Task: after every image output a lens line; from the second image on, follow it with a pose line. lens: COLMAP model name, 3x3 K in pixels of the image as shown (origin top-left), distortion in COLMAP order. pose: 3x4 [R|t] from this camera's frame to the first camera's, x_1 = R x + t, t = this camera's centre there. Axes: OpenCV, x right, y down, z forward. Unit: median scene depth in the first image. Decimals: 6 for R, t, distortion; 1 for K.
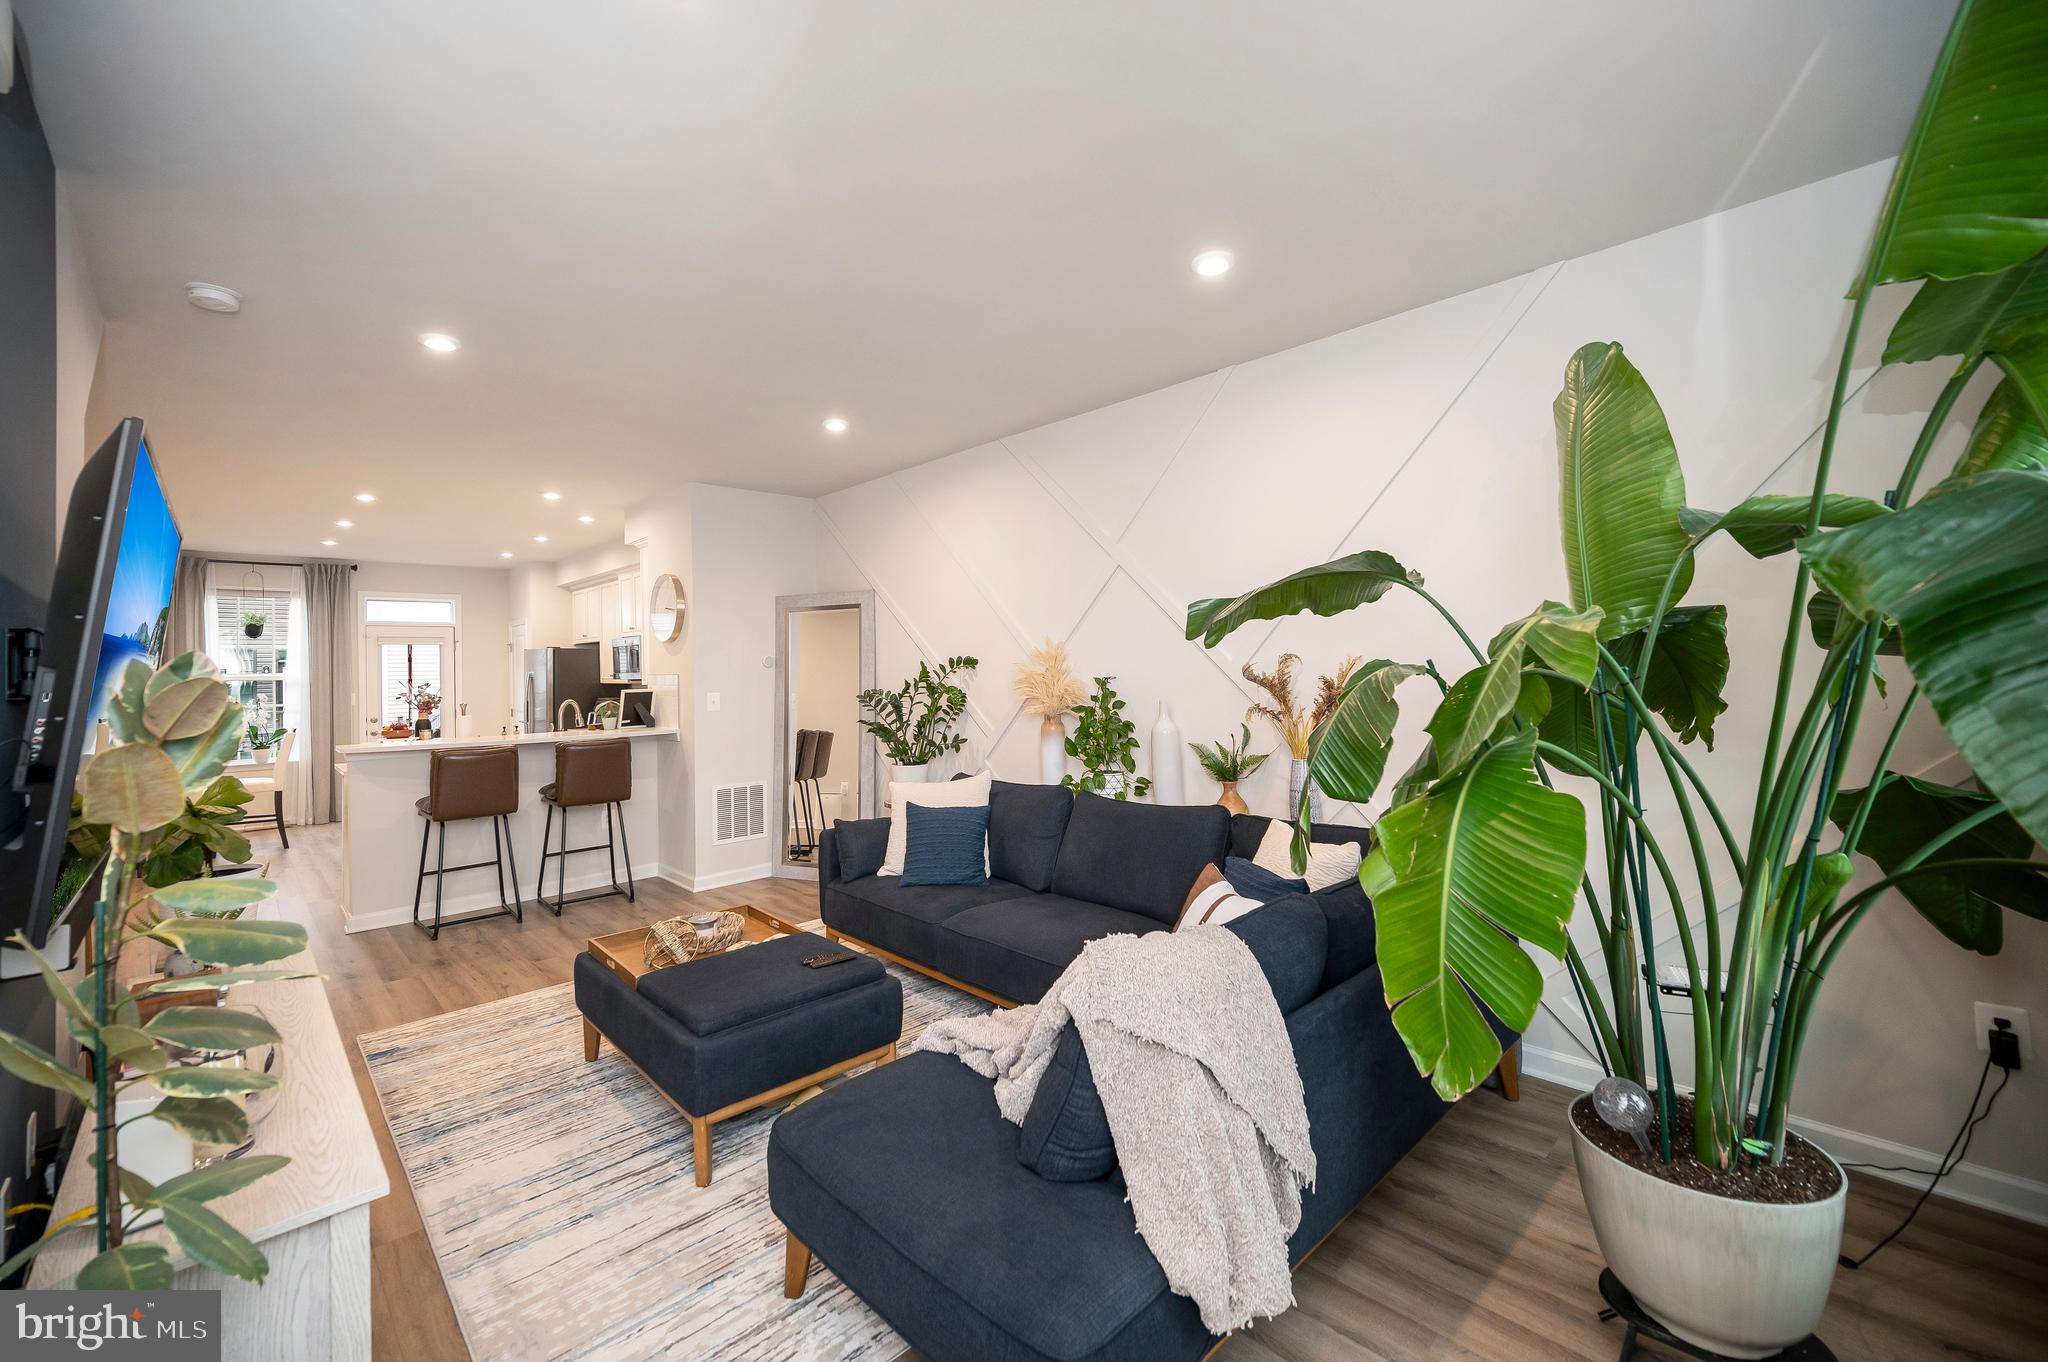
lens RADIAL K [[837.1, 0, 1028.3], [0, 837.1, 653.7], [0, 0, 1]] dist [-0.000208, -0.000040]
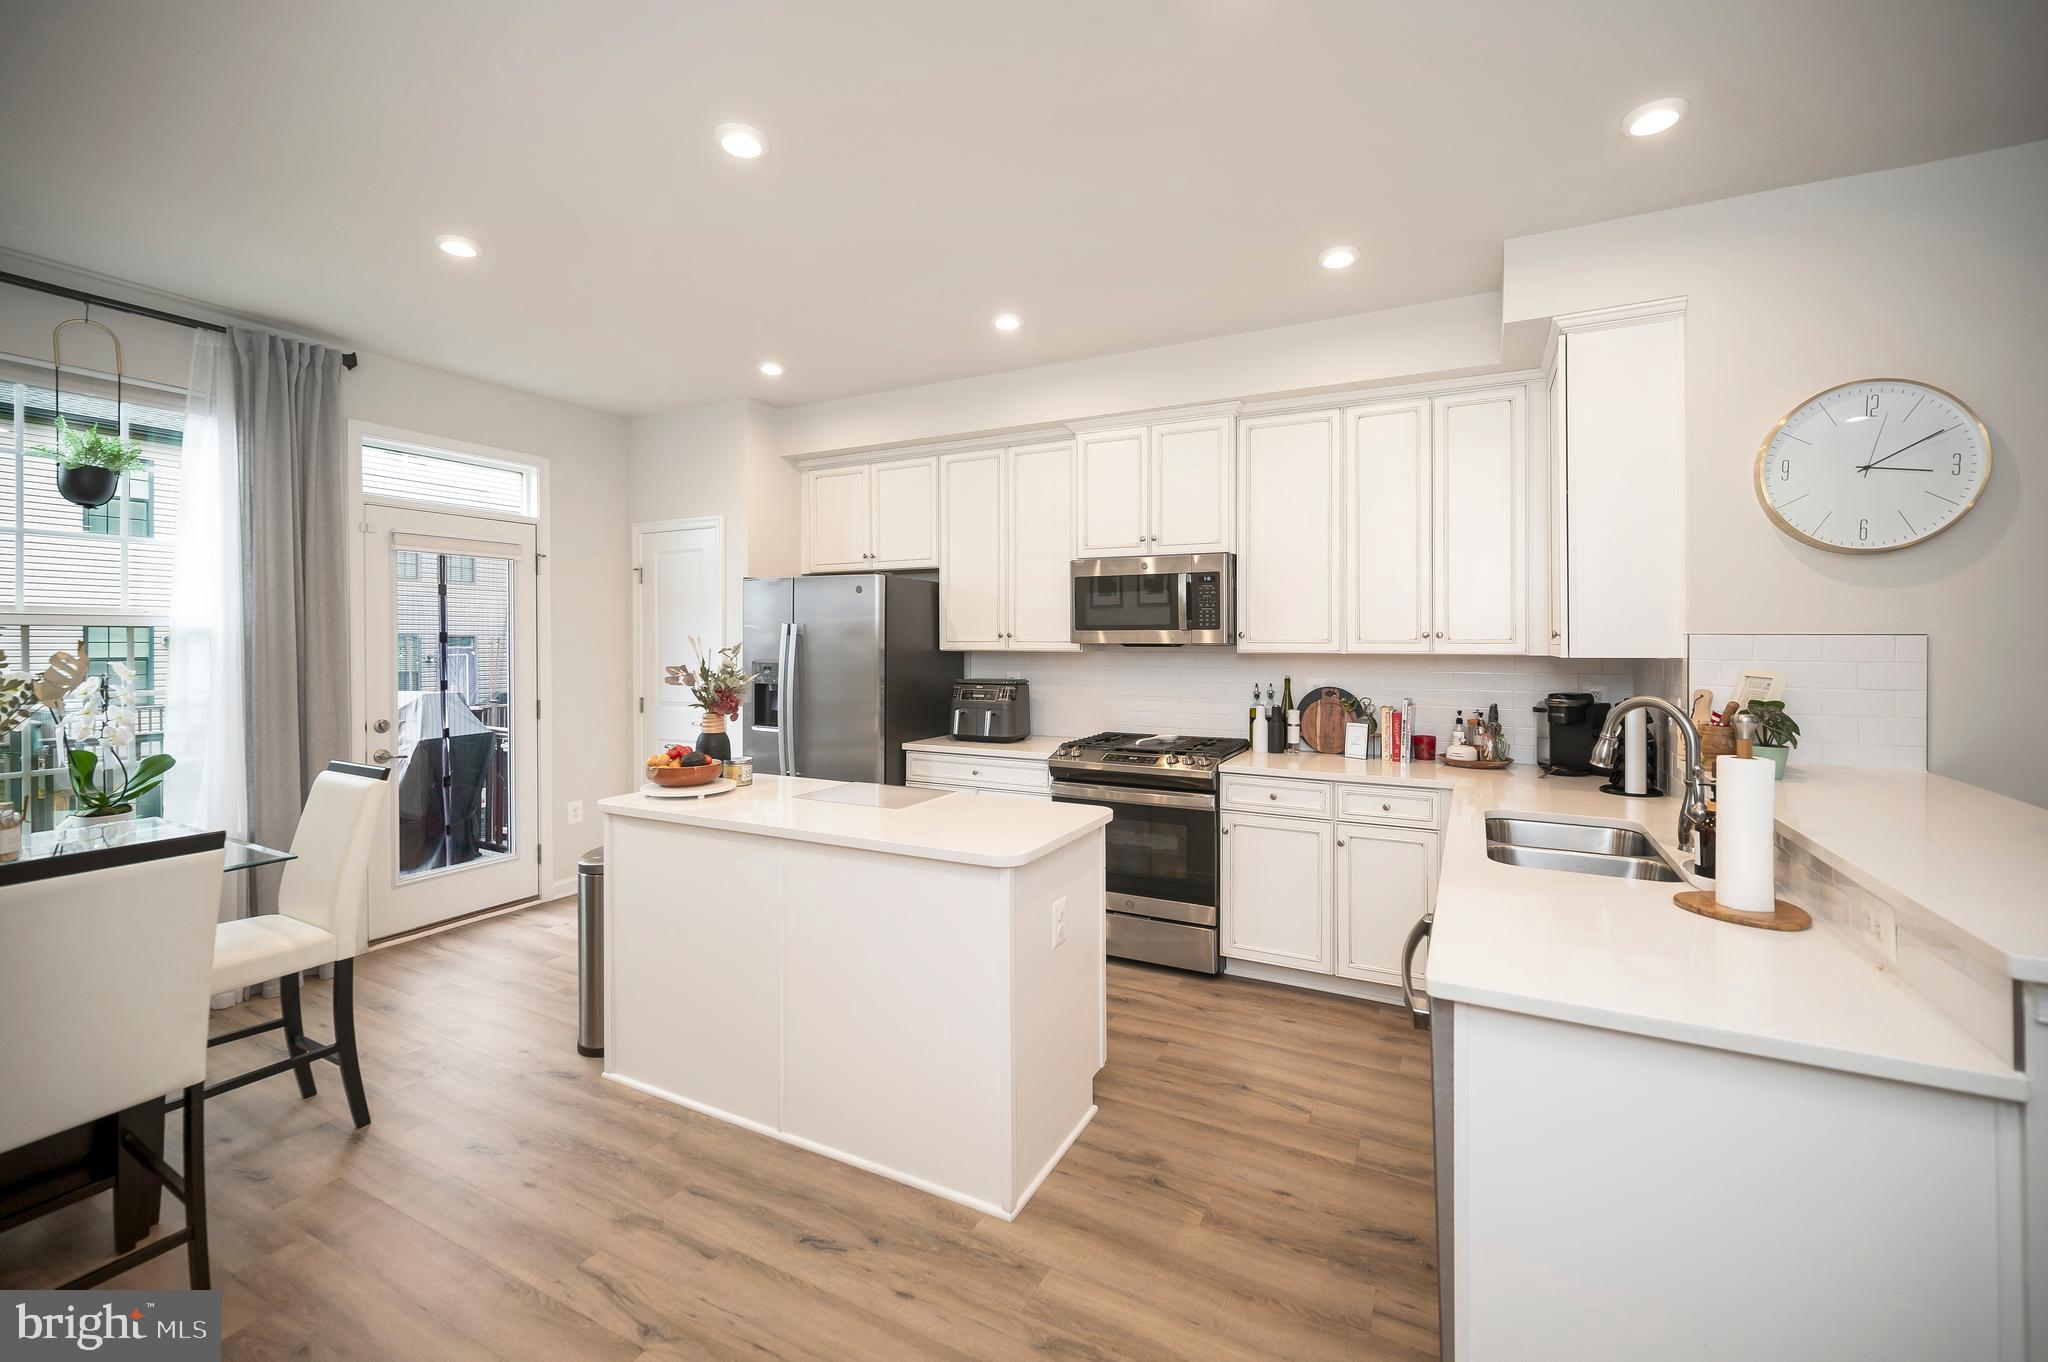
lens RADIAL K [[852.4, 0, 1033.3], [0, 852.4, 639.1], [0, 0, 1]] dist [0.001564, 0.000107]
pose [[0.946900, 0.026603, 0.320427, -0.617881], [-0.029673, 0.999549, 0.004701, 0.023214], [-0.320157, -0.013960, 0.947262, 0.491672]]
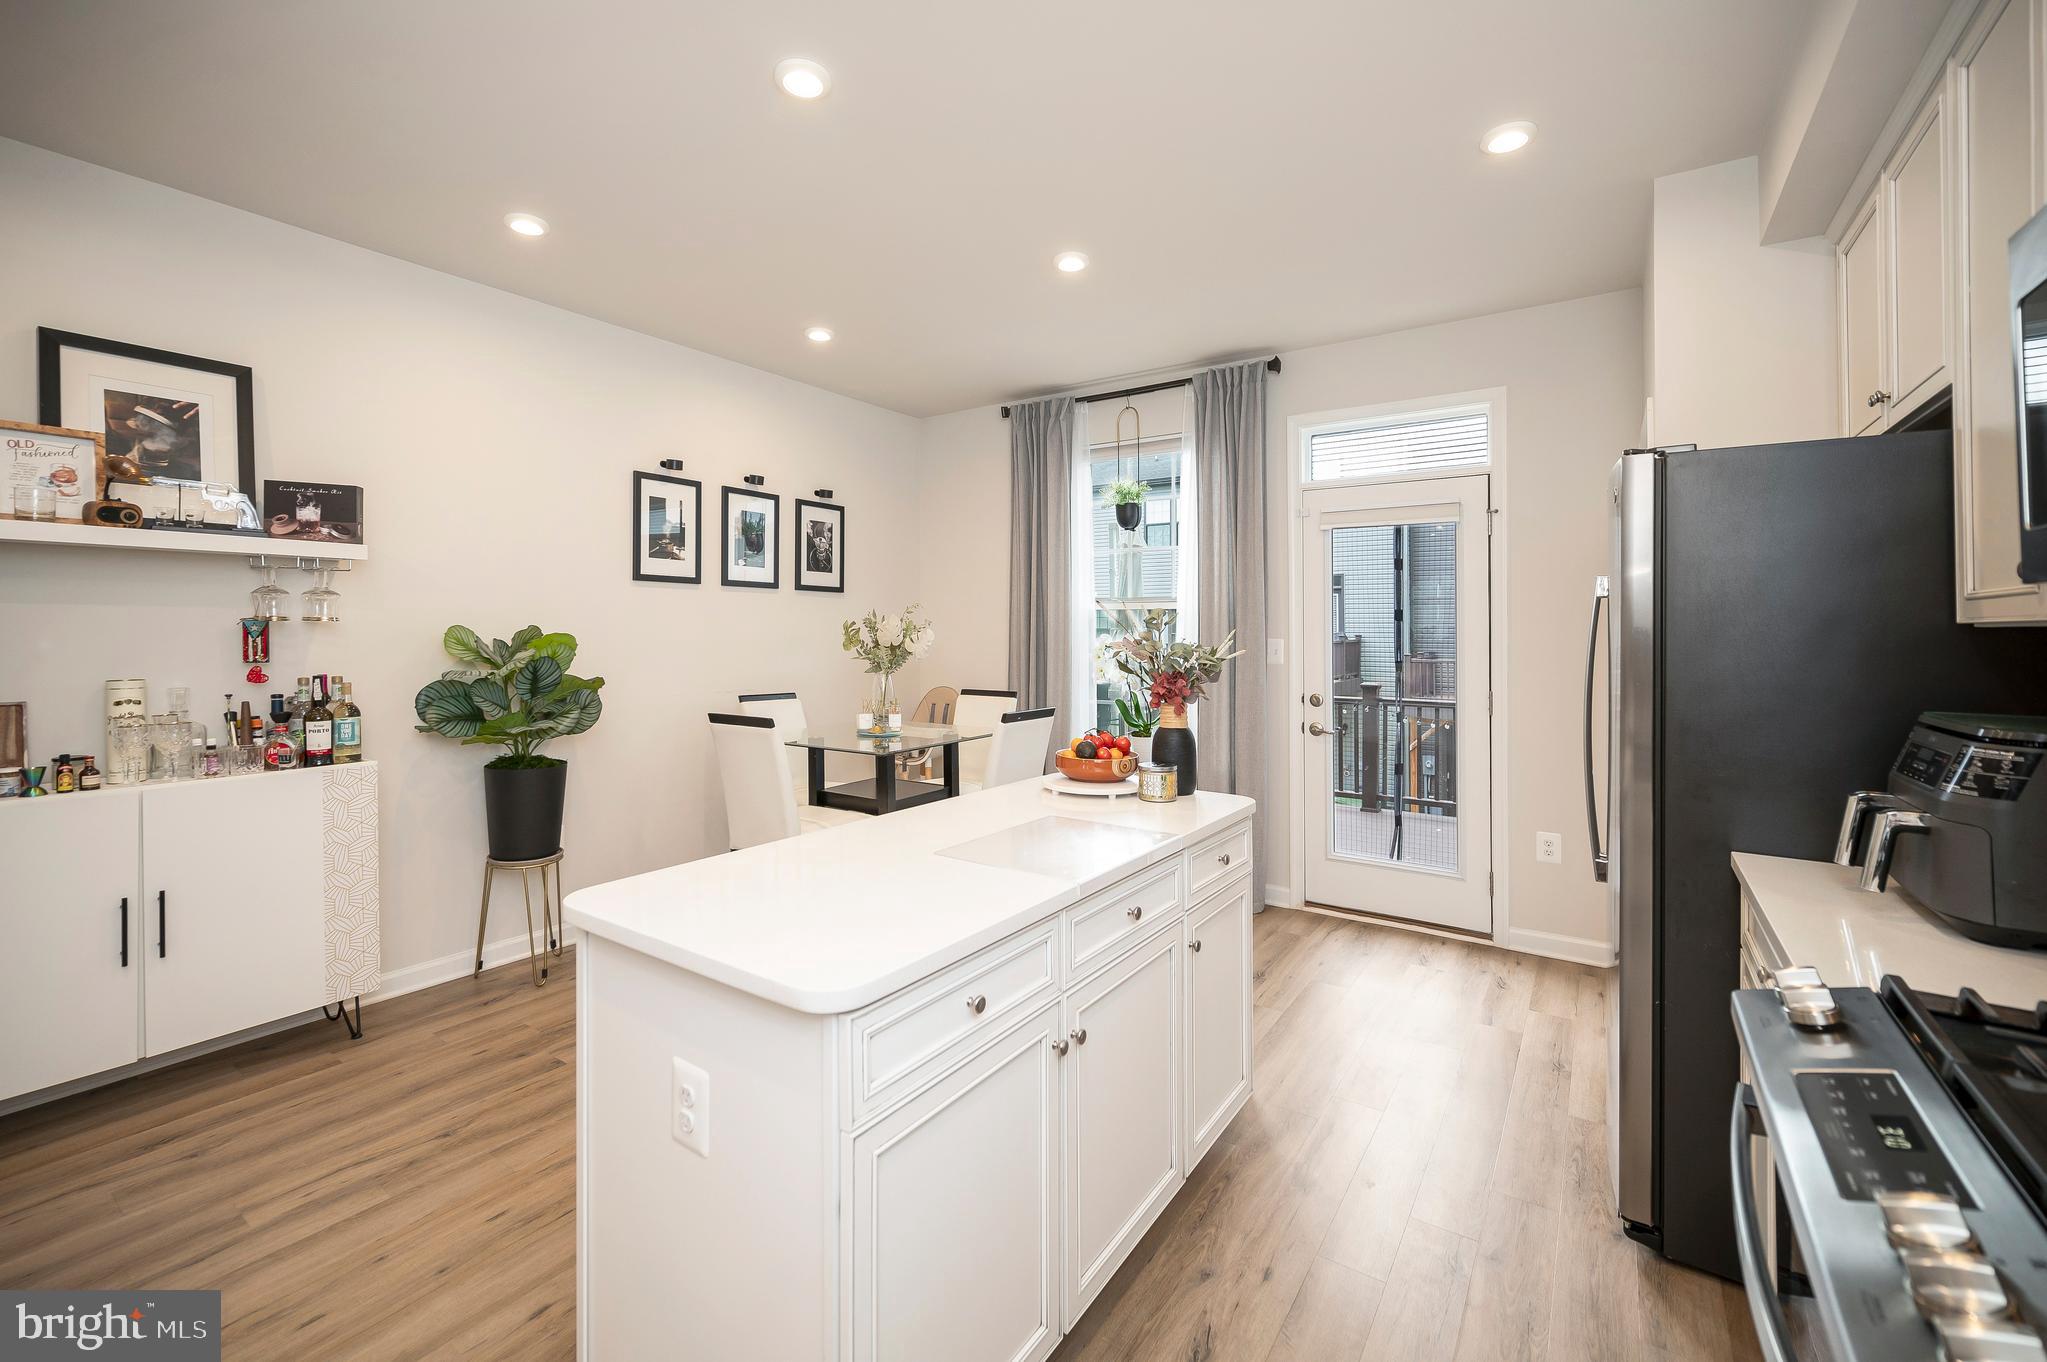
lens RADIAL K [[853.9, 0, 1013.8], [0, 853.9, 615.6], [0, 0, 1]] dist [0.000659, 0.000110]
pose [[0.188940, 0.009841, -0.981939, -0.372139], [0.005700, 0.999922, 0.011118, 0.028709], [0.981972, -0.007697, 0.188869, 0.769472]]
